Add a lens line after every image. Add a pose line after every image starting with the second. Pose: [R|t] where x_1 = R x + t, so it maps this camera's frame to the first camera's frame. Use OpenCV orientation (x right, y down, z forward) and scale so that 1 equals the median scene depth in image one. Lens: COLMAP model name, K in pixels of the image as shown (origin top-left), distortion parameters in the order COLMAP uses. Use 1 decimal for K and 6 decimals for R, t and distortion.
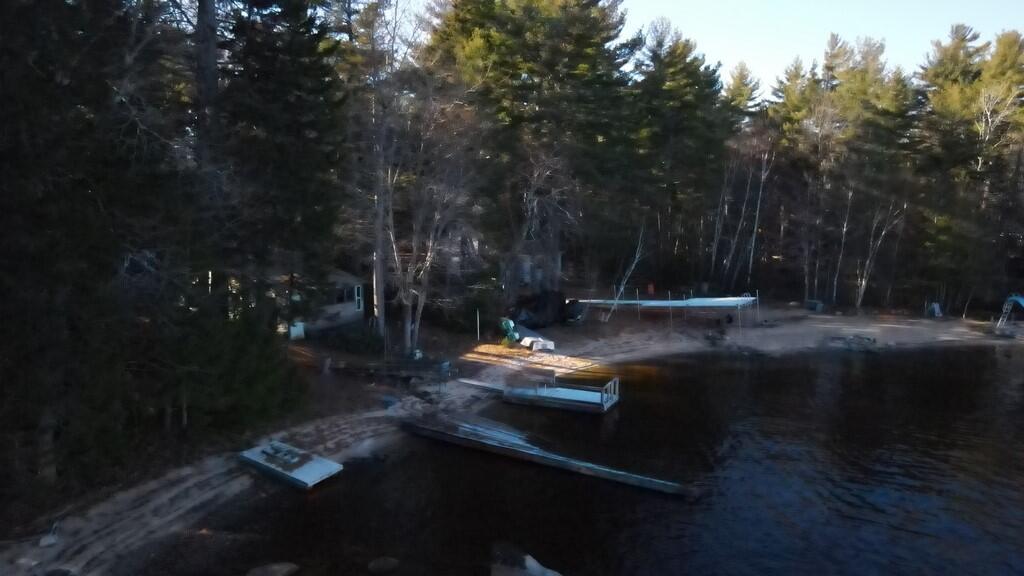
lens RADIAL K [[749.5, 0, 512.0], [0, 749.5, 288.0], [0, 0, 1]] dist [0.000324, 0.021916]
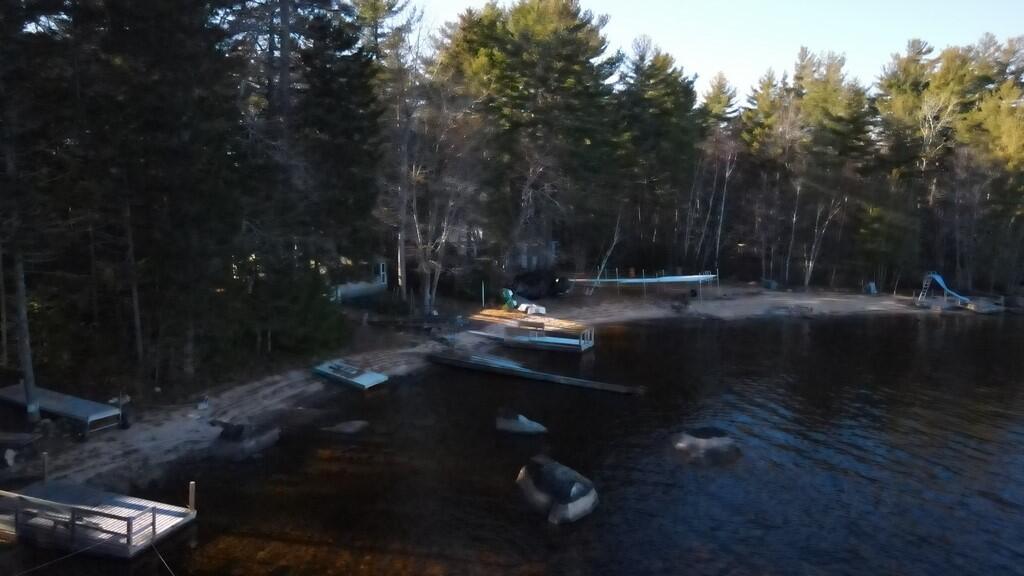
lens RADIAL K [[749.5, 0, 512.0], [0, 749.5, 288.0], [0, 0, 1]] dist [0.000324, 0.021916]
pose [[0.999998, 0.002075, 0.000810, 0.000726], [-0.002072, 0.999991, -0.003727, 0.040211], [-0.000818, 0.003725, 0.999993, -0.197513]]
